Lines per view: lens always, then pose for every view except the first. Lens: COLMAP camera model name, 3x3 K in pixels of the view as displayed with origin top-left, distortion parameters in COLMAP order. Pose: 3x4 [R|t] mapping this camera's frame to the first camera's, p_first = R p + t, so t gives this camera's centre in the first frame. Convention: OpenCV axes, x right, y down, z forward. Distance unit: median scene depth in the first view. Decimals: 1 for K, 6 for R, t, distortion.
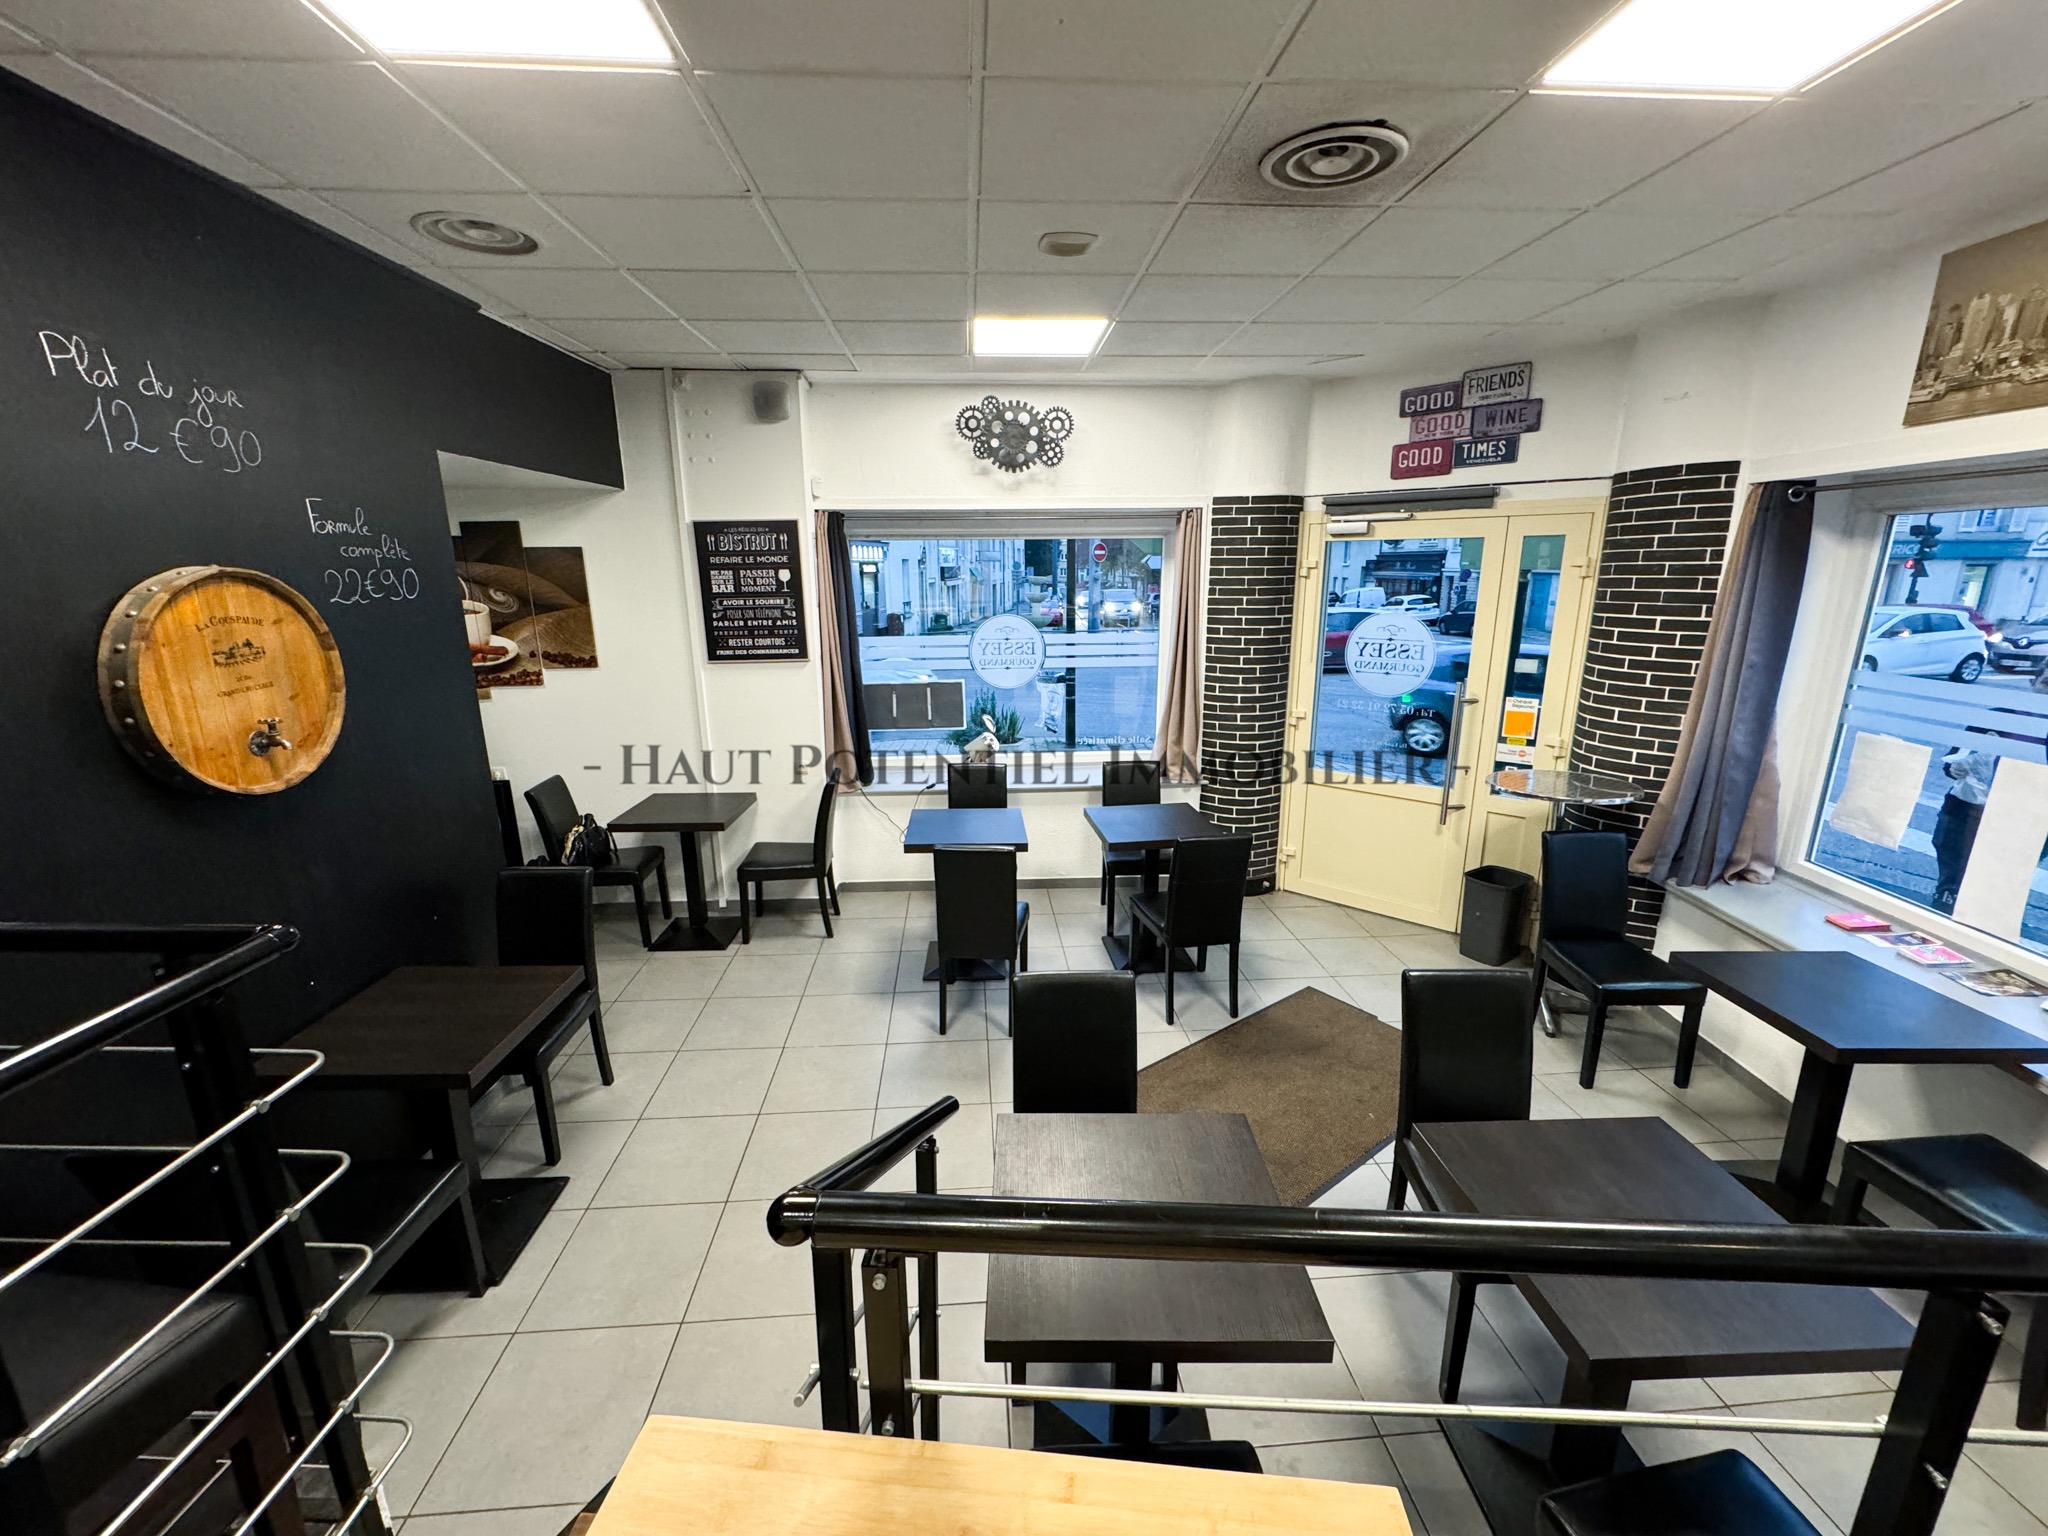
lens RADIAL K [[823.4, 0, 1036.0], [0, 823.4, 764.7], [0, 0, 1]] dist [-0.002018, -0.000349]
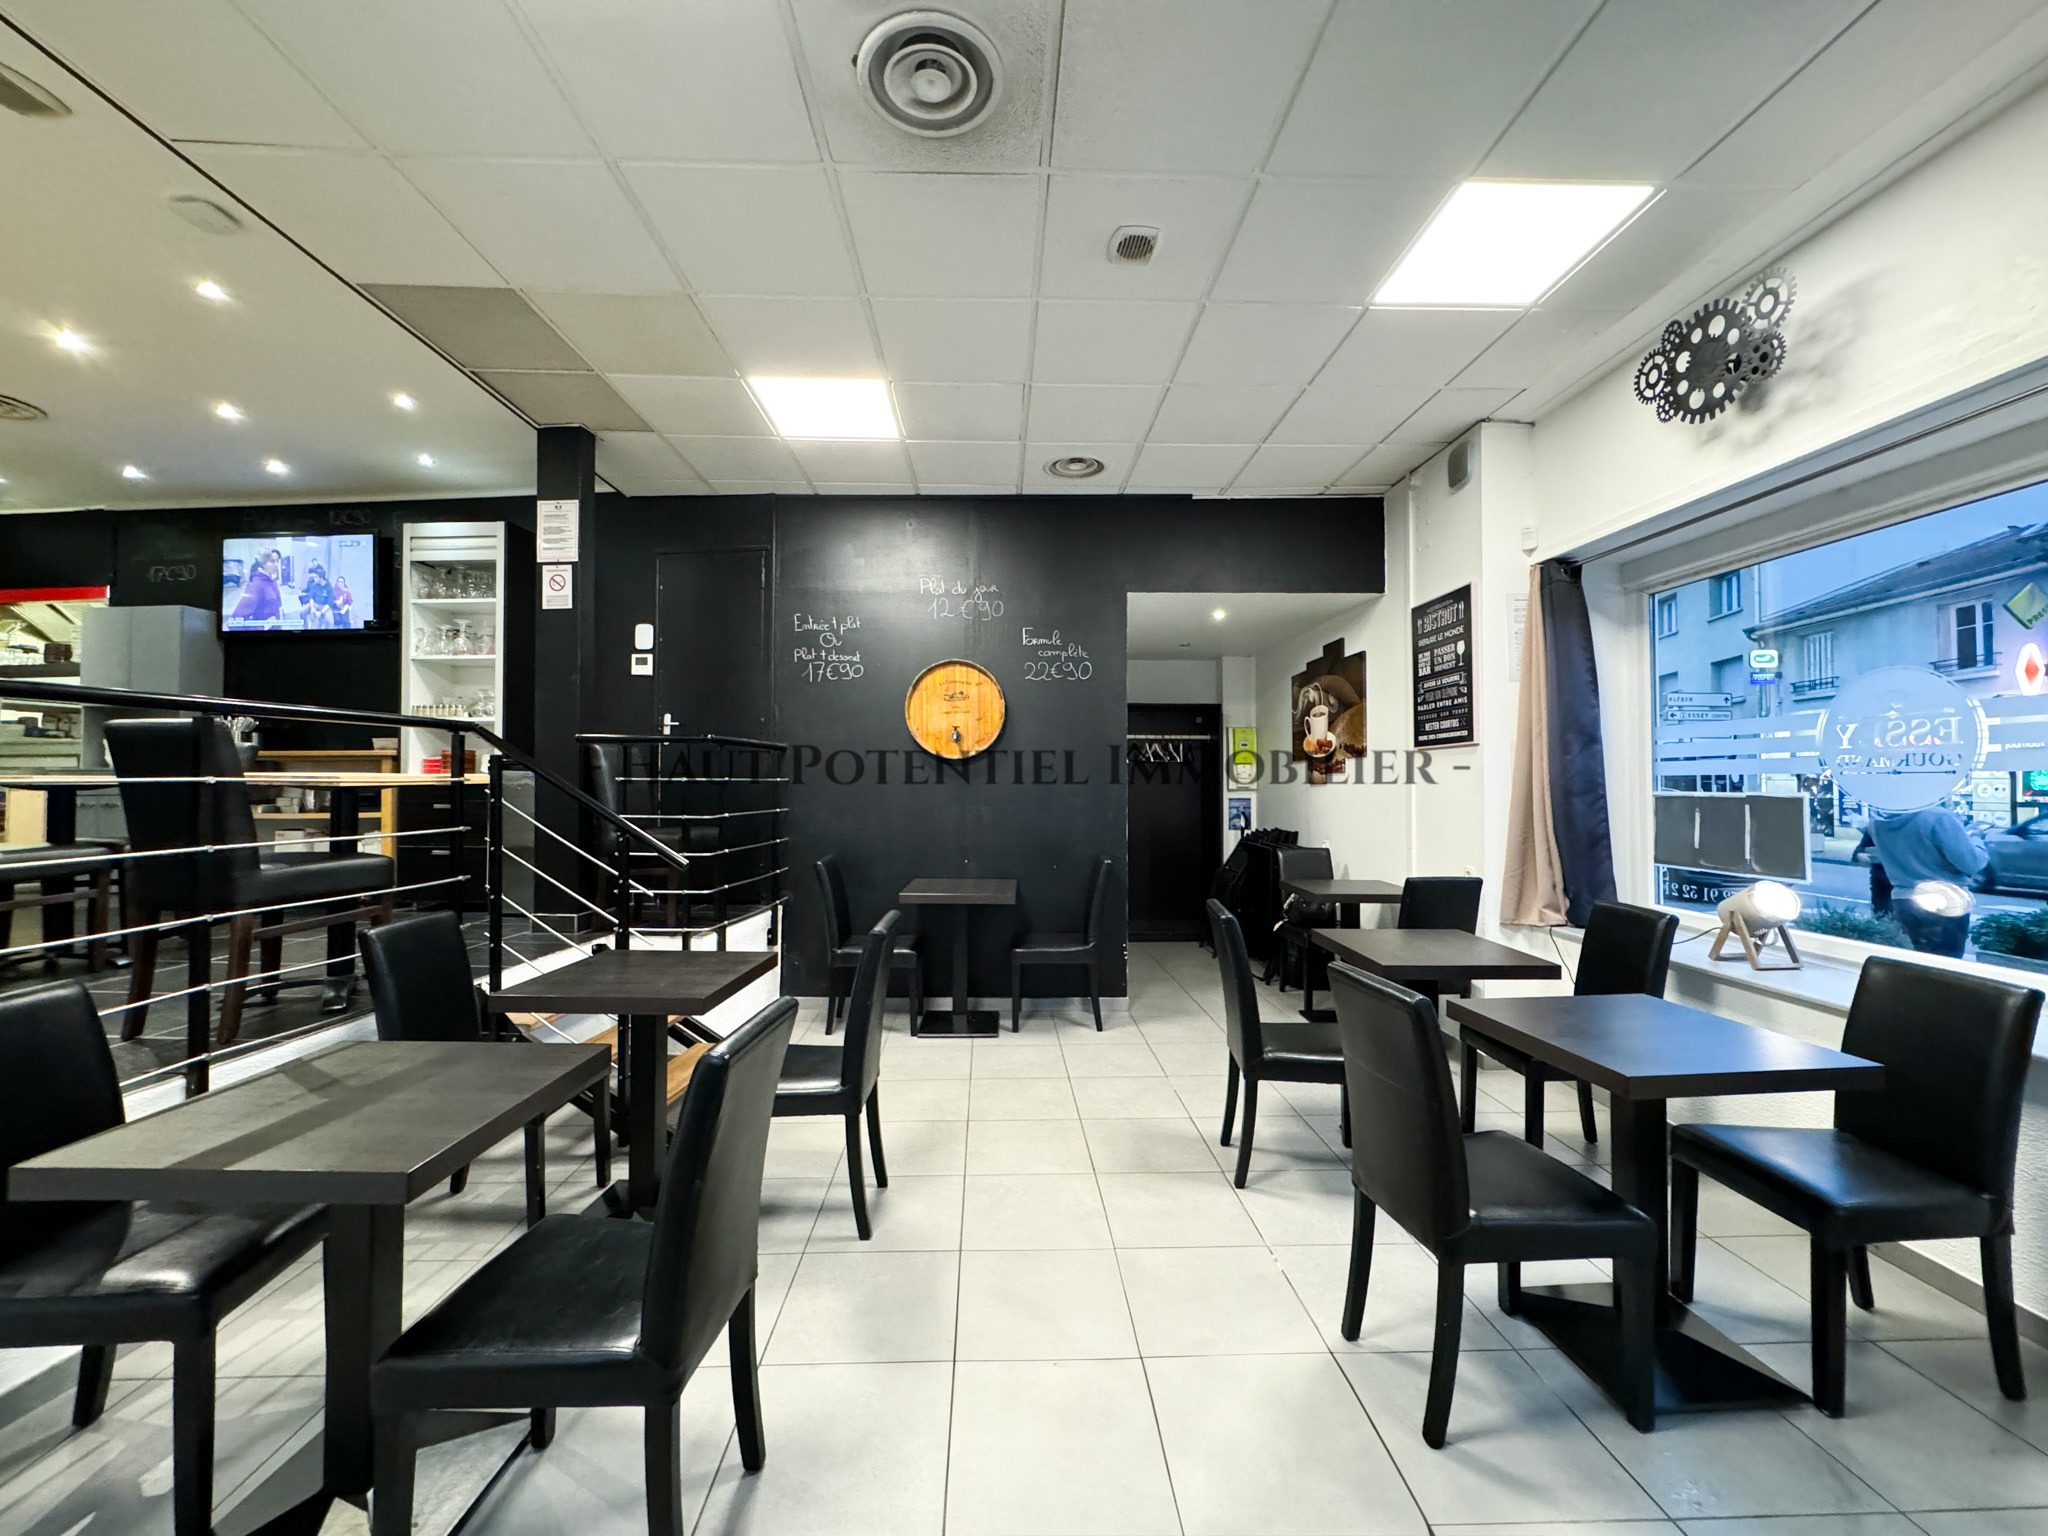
lens RADIAL K [[823.4, 0, 1025.0], [0, 823.4, 769.9], [0, 0, 1]] dist [-0.002018, -0.000349]
pose [[-0.045846, -0.011902, -0.998878, 0.596958], [-0.236436, 0.971647, -0.000726, 0.008345], [0.970565, 0.236138, -0.047360, 0.621505]]
